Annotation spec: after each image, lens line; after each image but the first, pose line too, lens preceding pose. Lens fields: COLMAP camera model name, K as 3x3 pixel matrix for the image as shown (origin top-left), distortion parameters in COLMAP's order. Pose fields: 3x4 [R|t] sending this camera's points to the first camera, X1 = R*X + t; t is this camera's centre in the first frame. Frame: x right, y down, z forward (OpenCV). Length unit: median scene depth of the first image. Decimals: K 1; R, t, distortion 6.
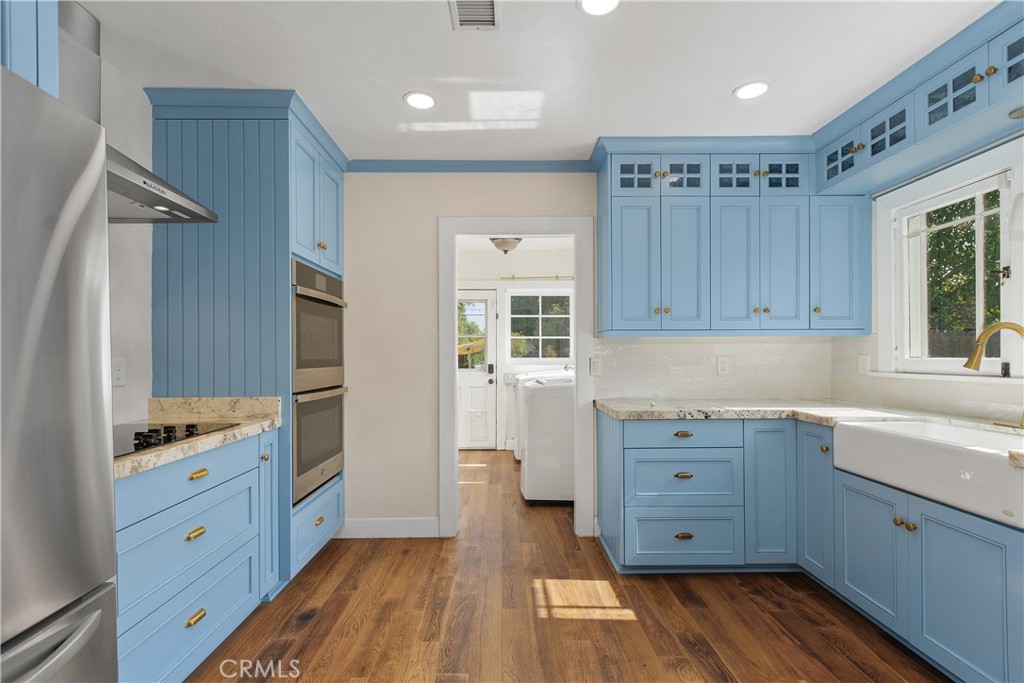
lens RADIAL K [[473.9, 0, 511.9], [0, 473.9, 344.5], [0, 0, 1]] dist [0.003250, 0.000424]
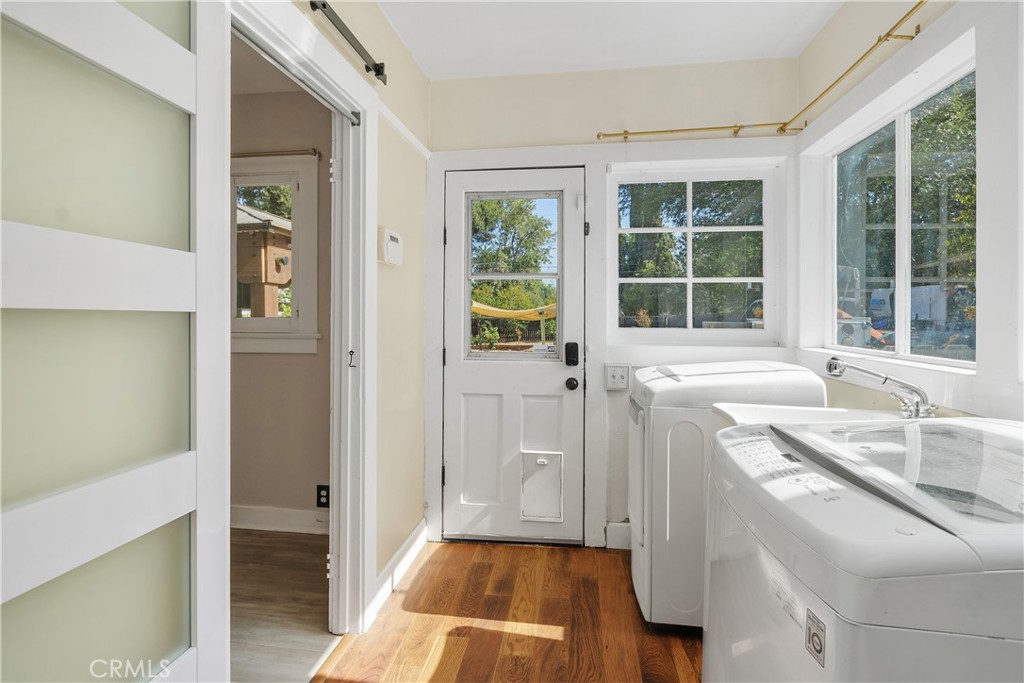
lens RADIAL K [[522.3, 0, 512.3], [0, 522.3, 319.3], [0, 0, 1]] dist [-0.000077, 0.000005]
pose [[0.988020, 0.002554, -0.154304, -0.024668], [0.000343, 0.999824, 0.018746, 0.011494], [0.154325, -0.018574, 0.987846, 0.527079]]
